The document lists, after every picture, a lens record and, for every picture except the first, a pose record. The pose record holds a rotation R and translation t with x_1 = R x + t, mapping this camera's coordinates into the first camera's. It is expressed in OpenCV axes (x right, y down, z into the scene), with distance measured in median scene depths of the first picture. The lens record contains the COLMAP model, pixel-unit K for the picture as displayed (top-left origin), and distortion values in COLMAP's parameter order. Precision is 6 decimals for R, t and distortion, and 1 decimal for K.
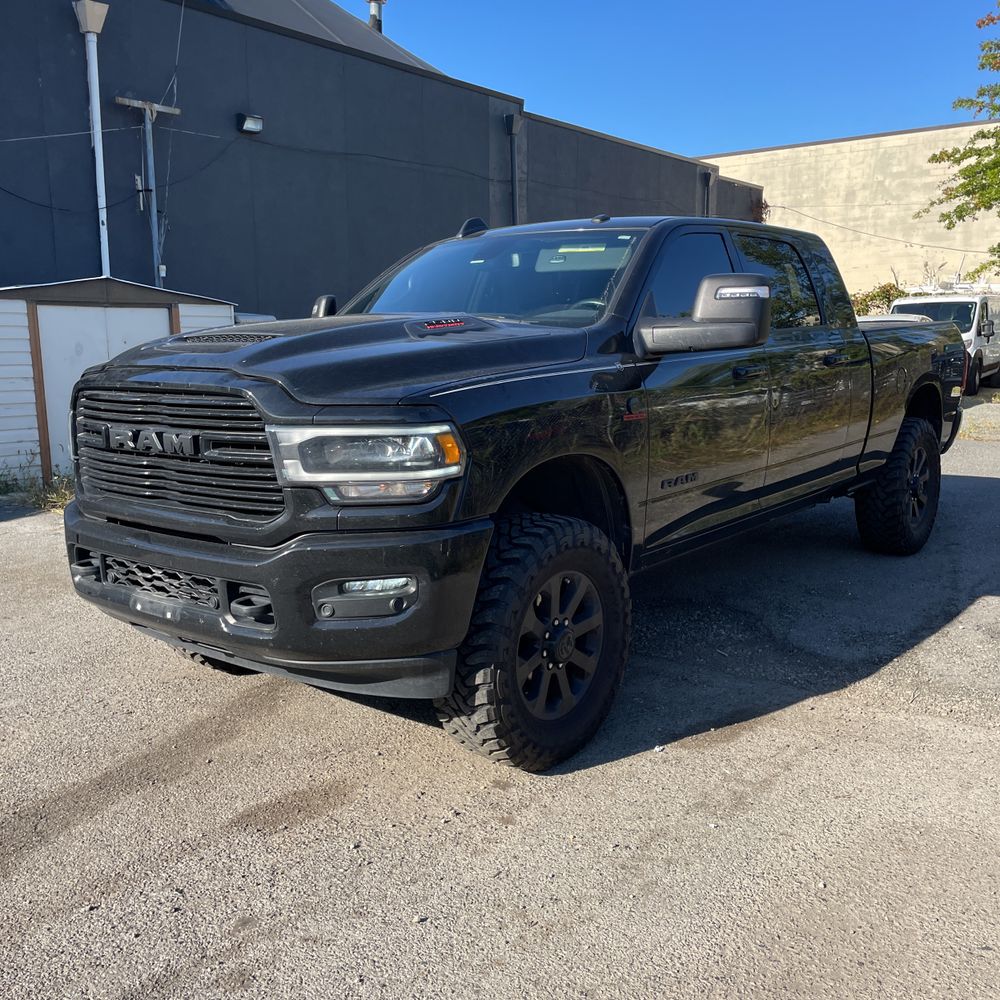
lens RADIAL K [[1027.1, 0, 487.9], [0, 1027.1, 498.4], [0, 0, 1]] dist [0.035944, 0.000000]
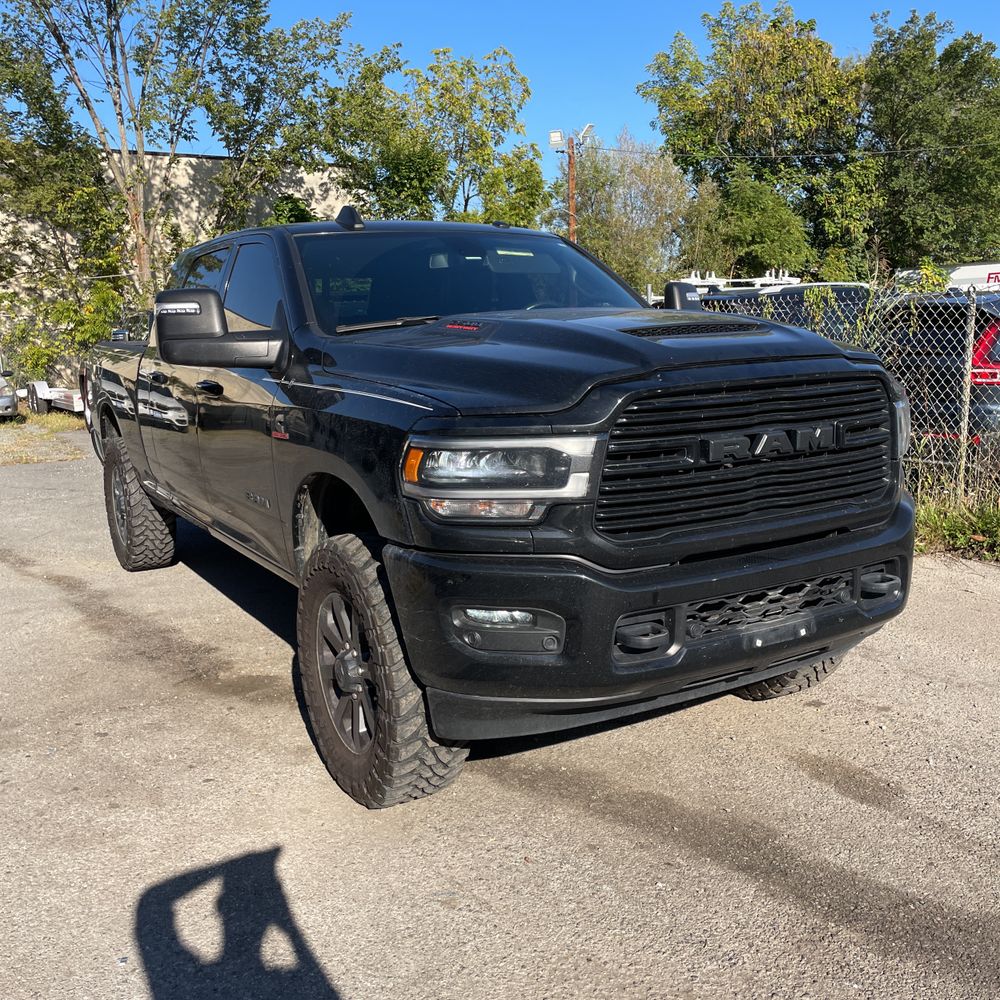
lens RADIAL K [[1027.1, 0, 503.2], [0, 1027.1, 506.5], [0, 0, 1]] dist [0.035944, 0.000000]
pose [[0.352398, -0.158081, 0.922402, -0.132863], [0.182337, 0.978339, 0.098007, -0.014230], [-0.917916, 0.133651, 0.373589, 0.097362]]
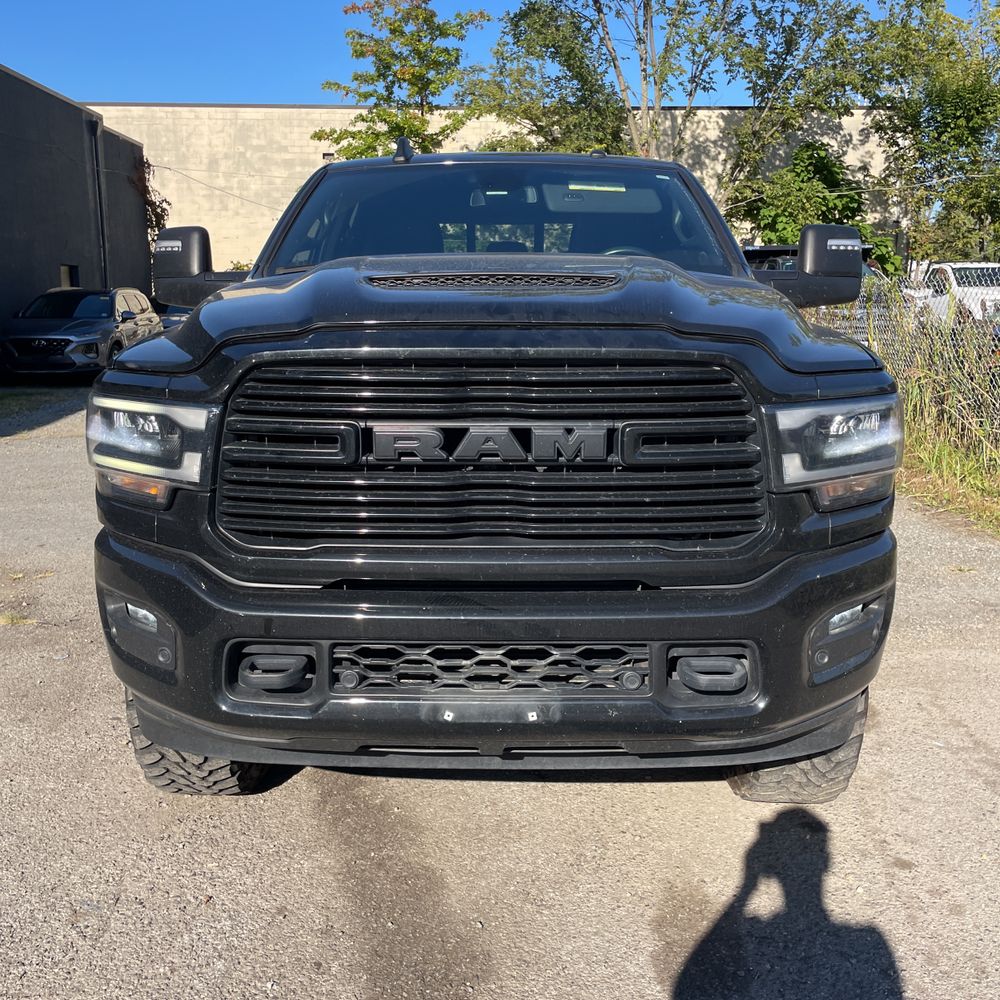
lens RADIAL K [[1027.1, 0, 490.8], [0, 1027.1, 499.7], [0, 0, 1]] dist [0.035944, 0.000000]
pose [[0.788573, -0.103993, 0.606084, -0.076460], [0.086977, 0.994551, 0.057482, -0.006311], [-0.608758, 0.007386, 0.793321, 0.056252]]
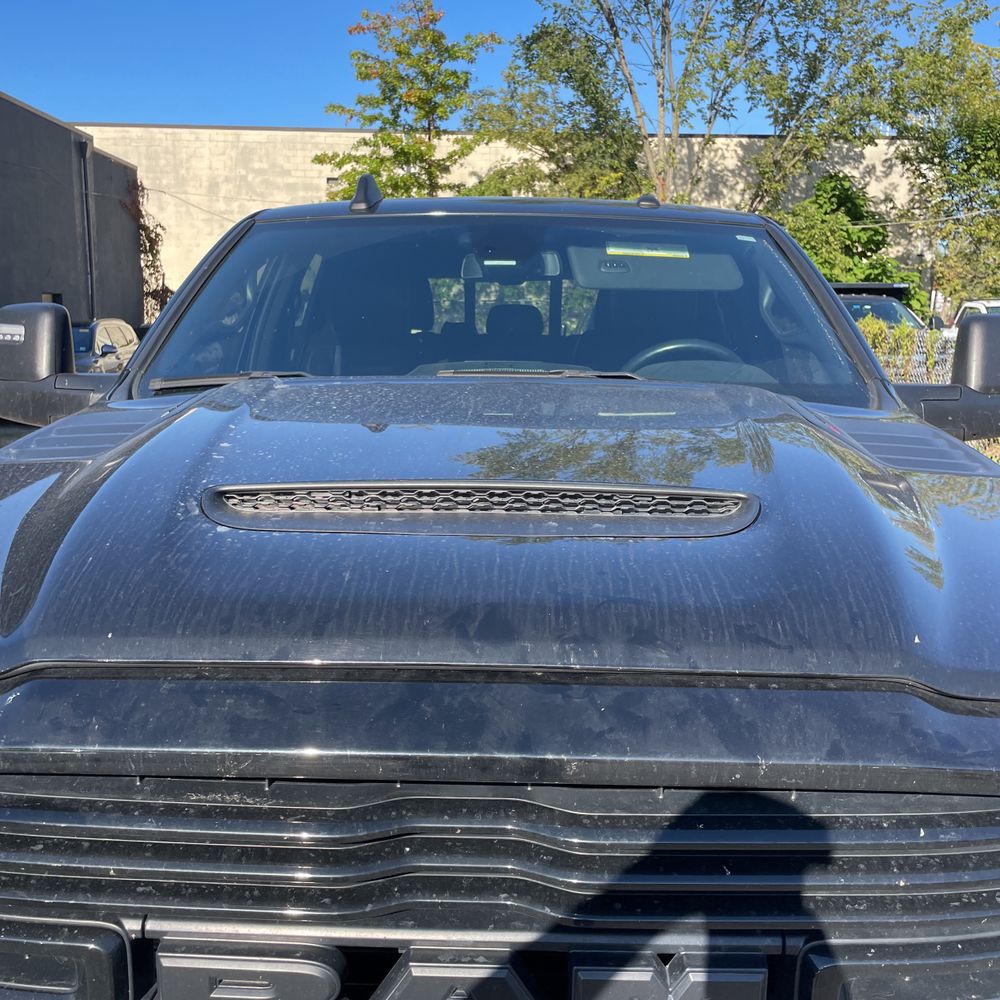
lens RADIAL K [[1027.1, 0, 496.4], [0, 1027.1, 500.8], [0, 0, 1]] dist [0.035944, 0.000000]
pose [[0.790209, -0.081918, 0.607338, -0.049563], [0.074823, 0.996508, 0.037057, -0.019371], [-0.608253, 0.016160, 0.793579, 0.088061]]
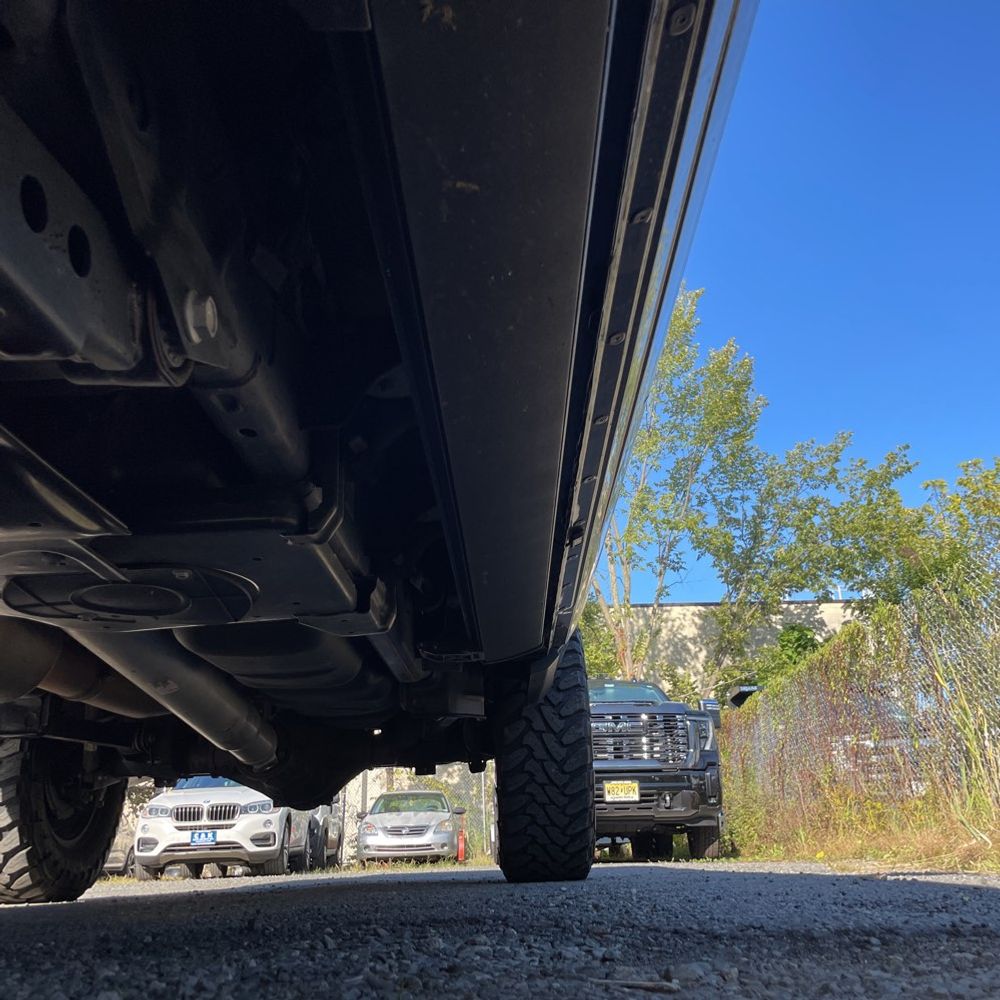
lens RADIAL K [[1027.1, 0, 479.6], [0, 1027.1, 505.9], [0, 0, 1]] dist [0.035944, 0.000000]
pose [[0.791013, 0.189779, 0.581621, 0.003893], [0.120172, 0.883955, -0.451865, 0.024235], [-0.599881, 0.427326, 0.676413, 0.137830]]
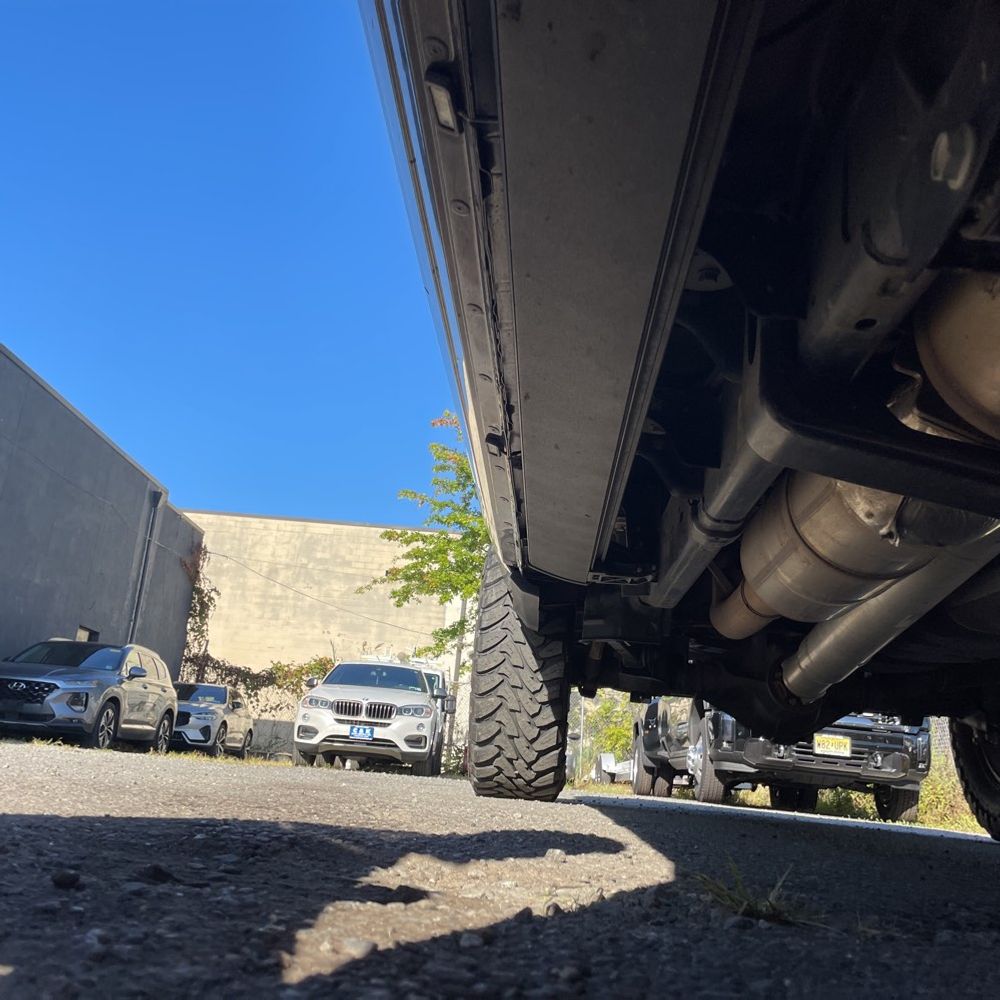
lens RADIAL K [[1027.1, 0, 487.3], [0, 1027.1, 498.9], [0, 0, 1]] dist [0.035944, 0.000000]
pose [[0.804562, 0.239313, 0.543516, -0.024335], [-0.005535, 0.918194, -0.396092, 0.021113], [-0.593843, 0.315672, 0.740069, 0.161859]]
